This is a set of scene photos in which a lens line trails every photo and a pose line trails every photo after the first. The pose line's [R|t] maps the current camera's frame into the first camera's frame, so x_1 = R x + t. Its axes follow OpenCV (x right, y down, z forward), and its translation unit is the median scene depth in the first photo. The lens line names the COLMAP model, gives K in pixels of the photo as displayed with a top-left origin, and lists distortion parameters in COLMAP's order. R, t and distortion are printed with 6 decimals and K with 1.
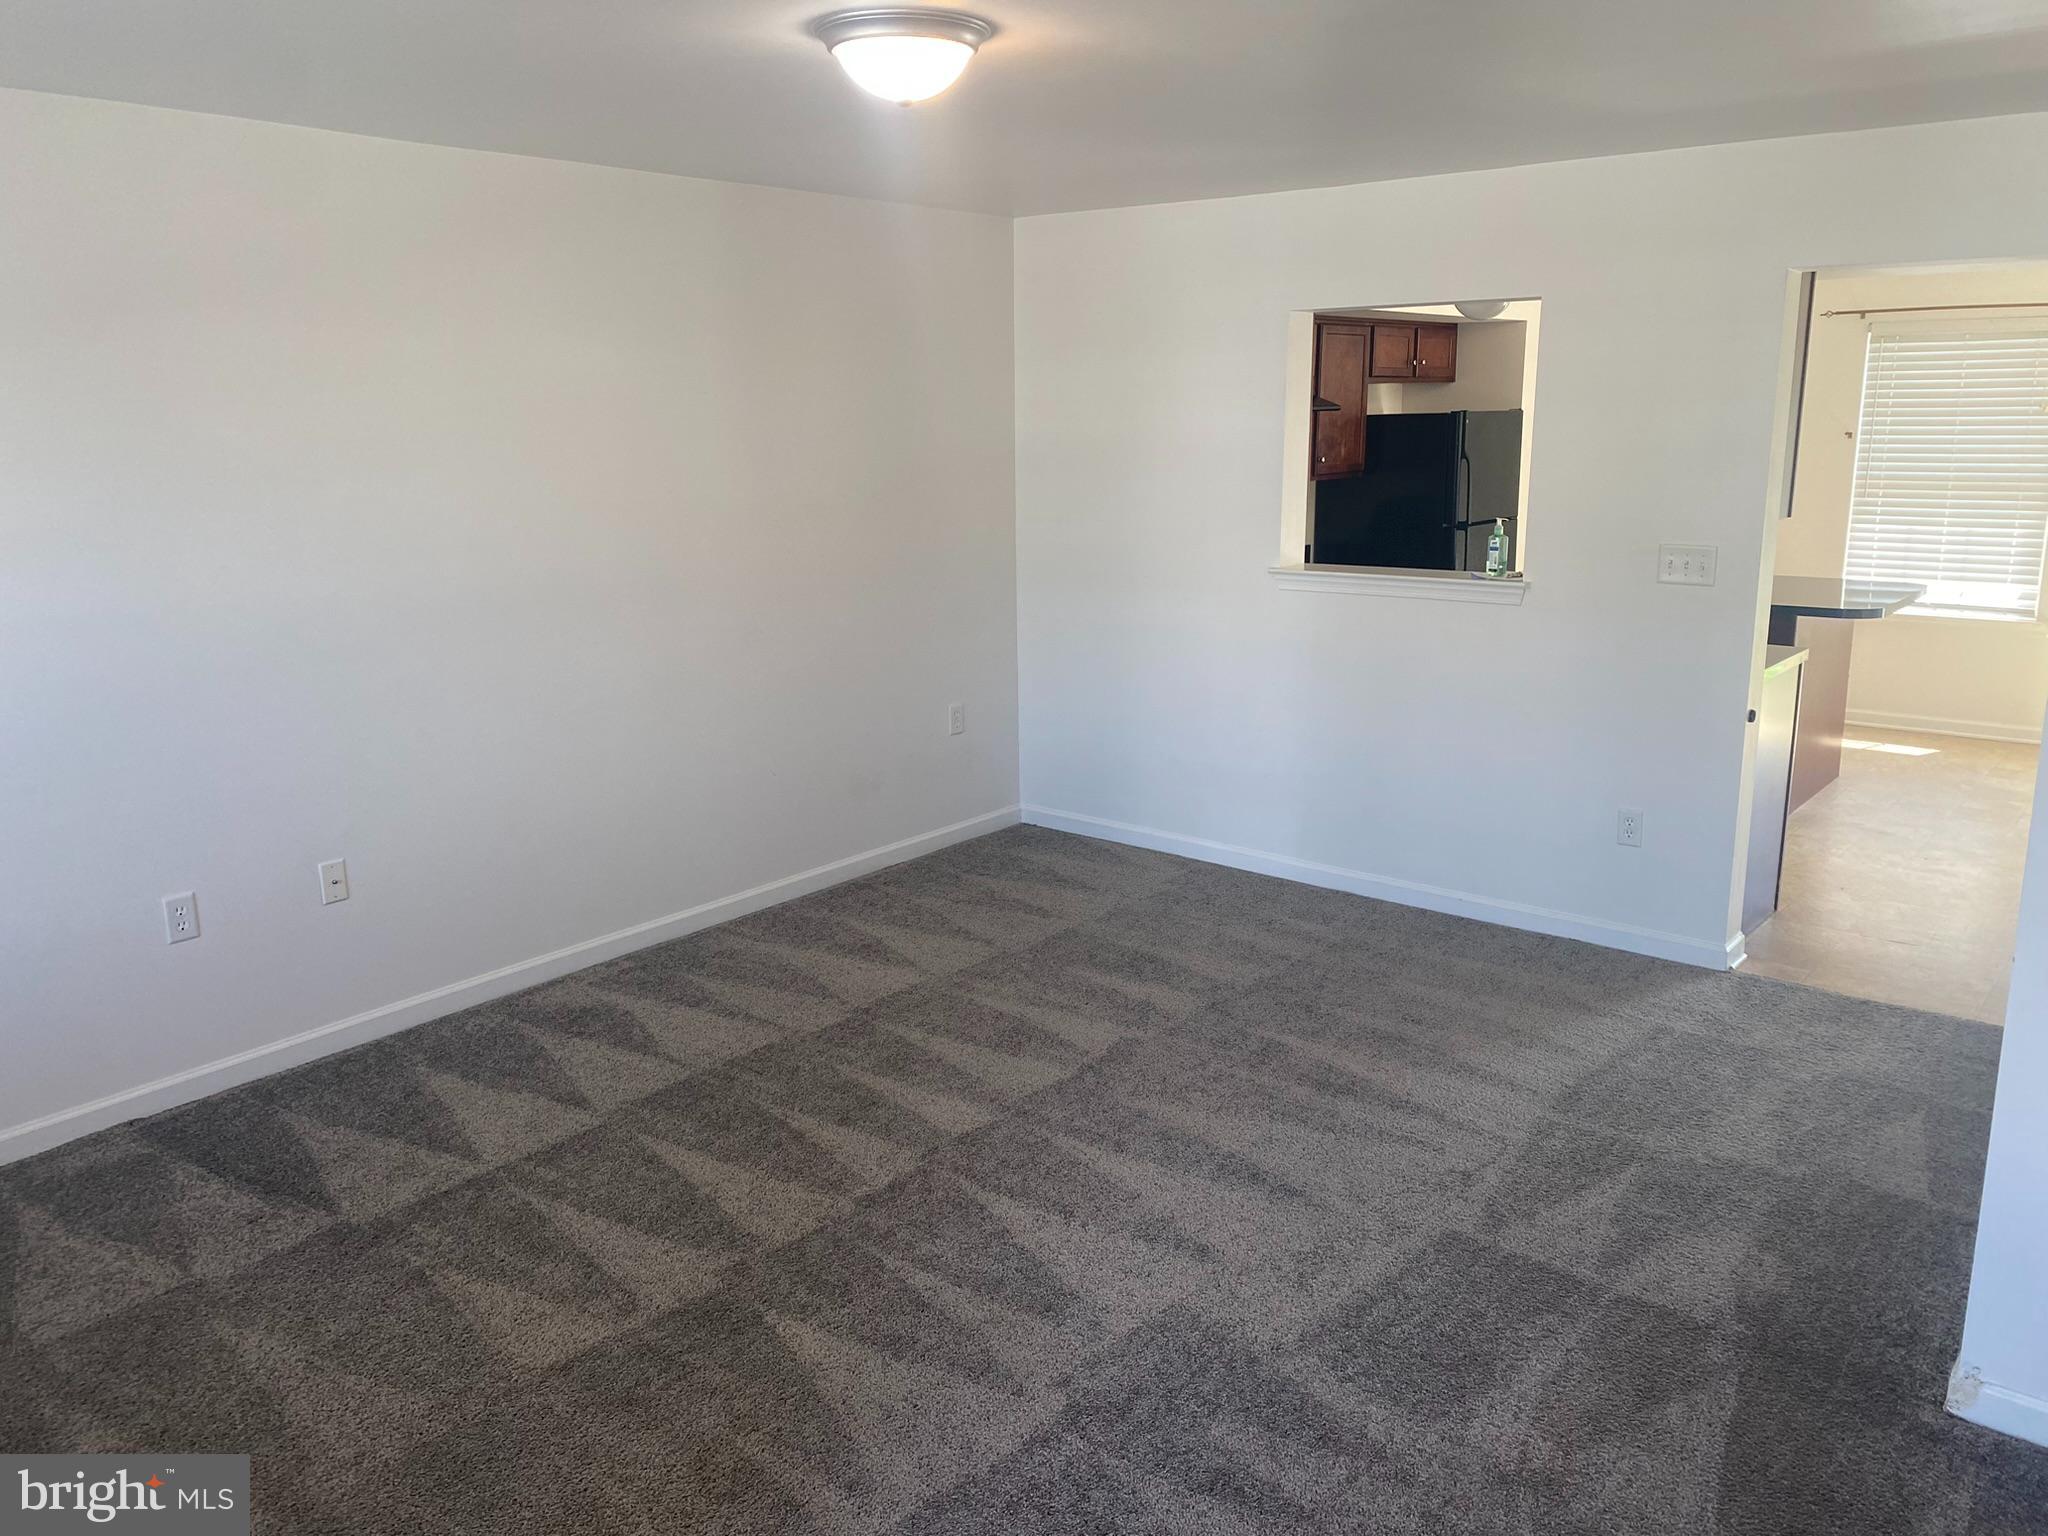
lens RADIAL K [[1549.1, 0, 1034.5], [0, 1549.1, 762.1], [0, 0, 1]] dist [0.011672, -0.030601]
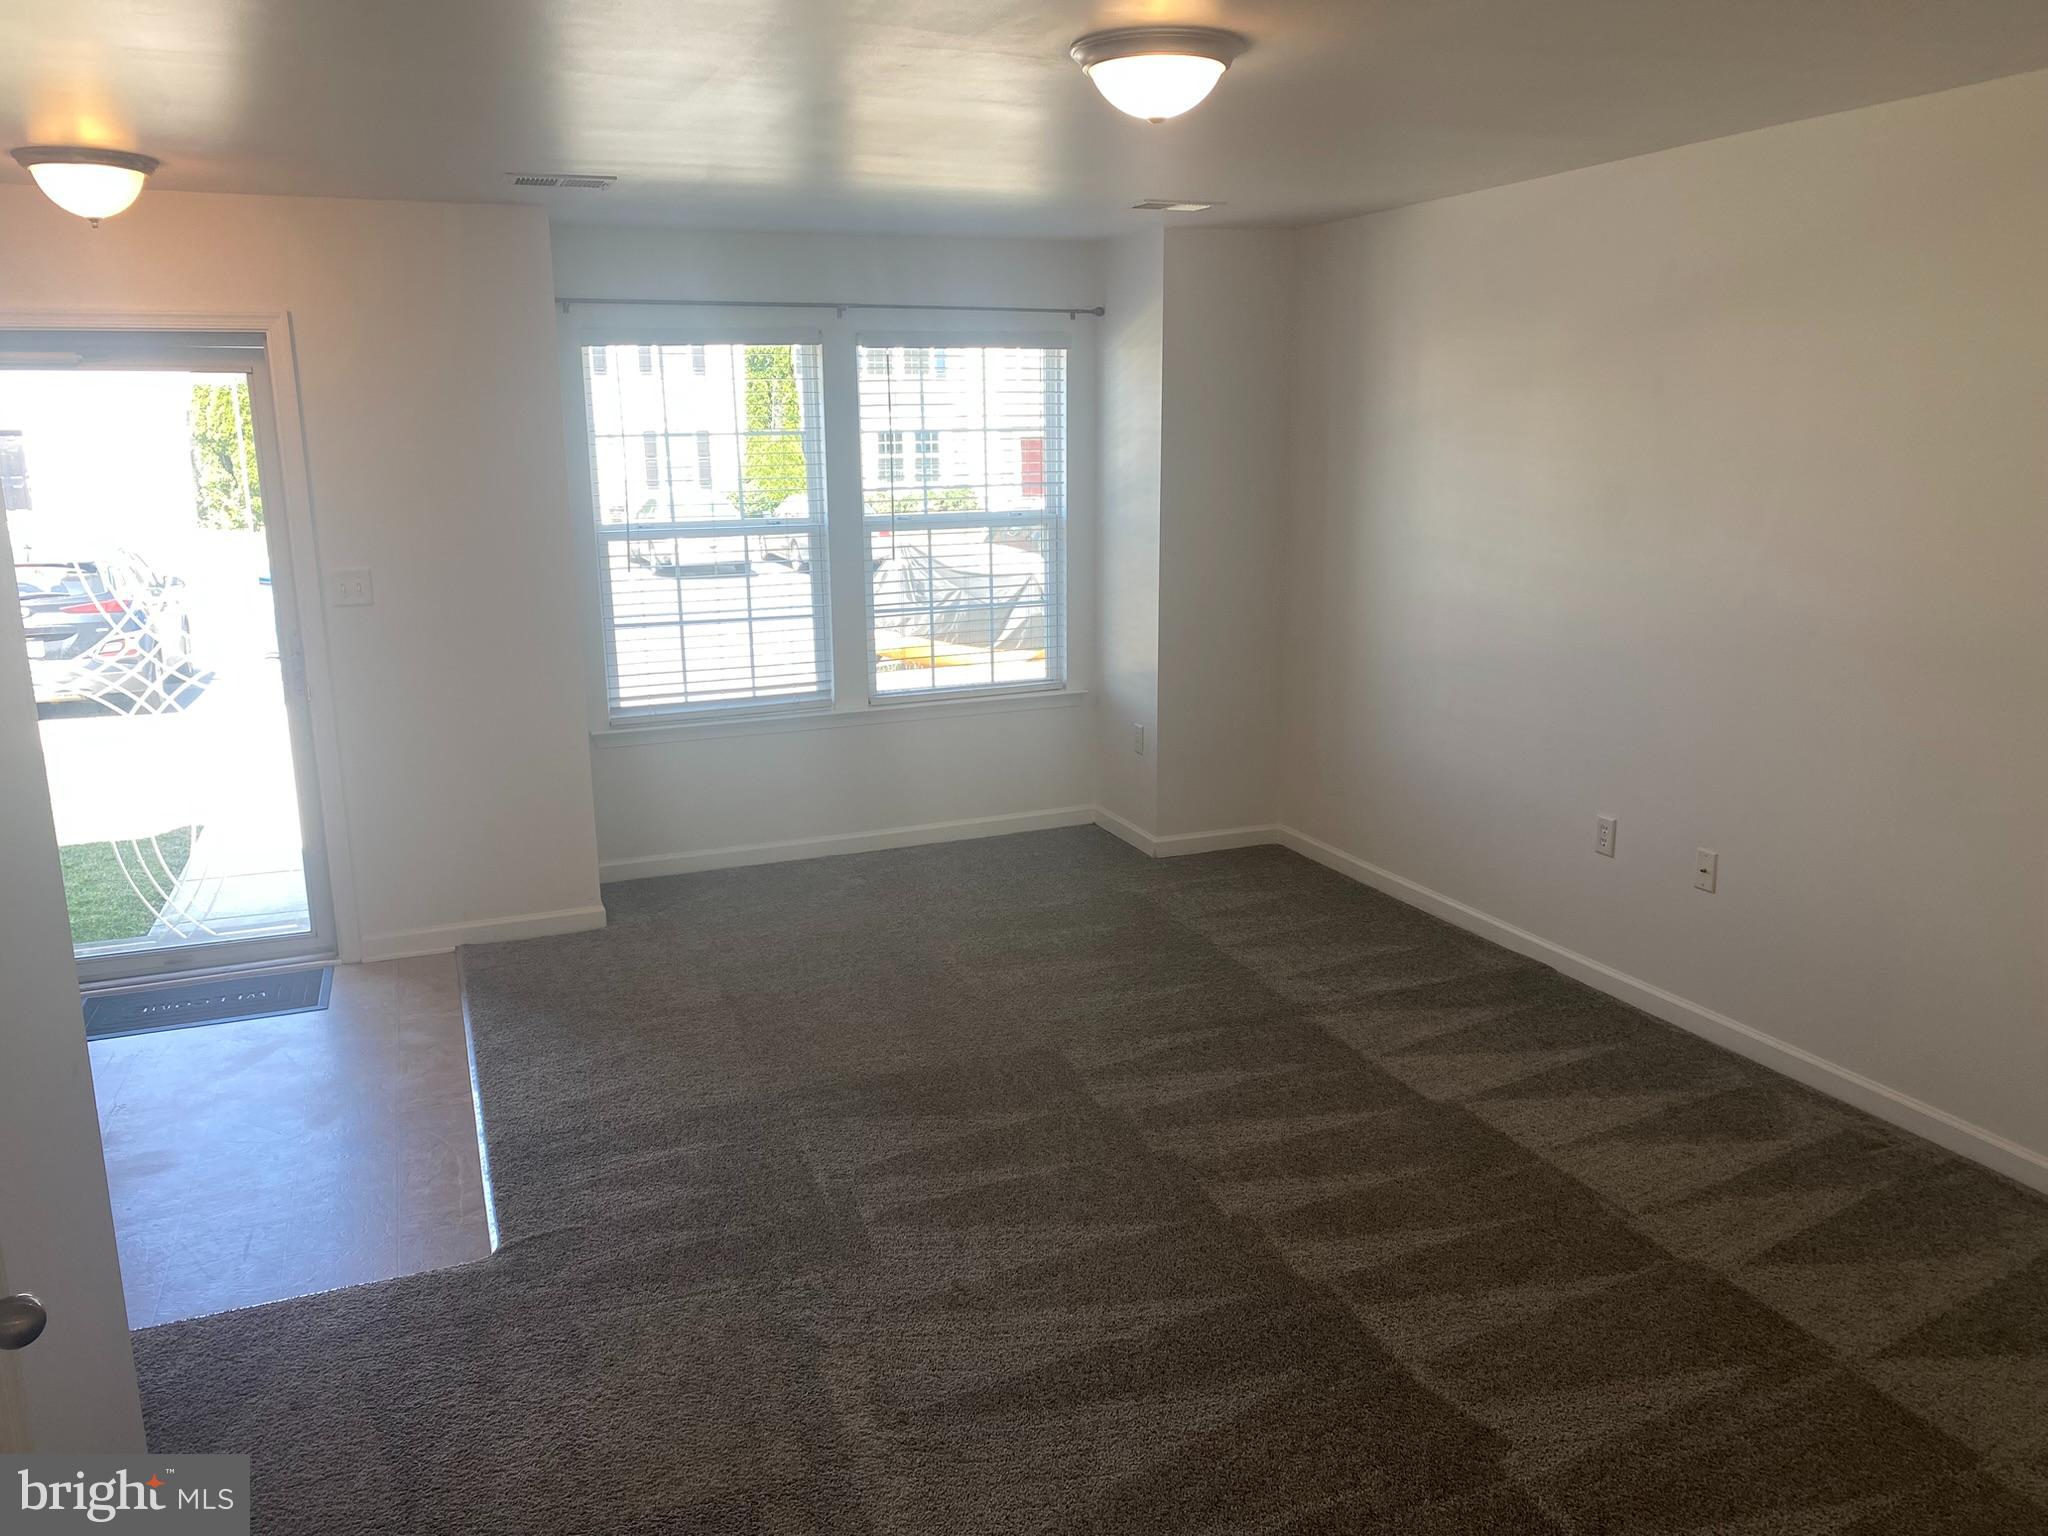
lens RADIAL K [[1568.1, 0, 1020.0], [0, 1568.1, 781.8], [0, 0, 1]] dist [0.003142, 0.002234]
pose [[-0.484993, 0.219720, -0.846466, 0.699761], [-0.177691, 0.922973, 0.341390, -0.277246], [0.856275, 0.315981, -0.408593, 1.109334]]
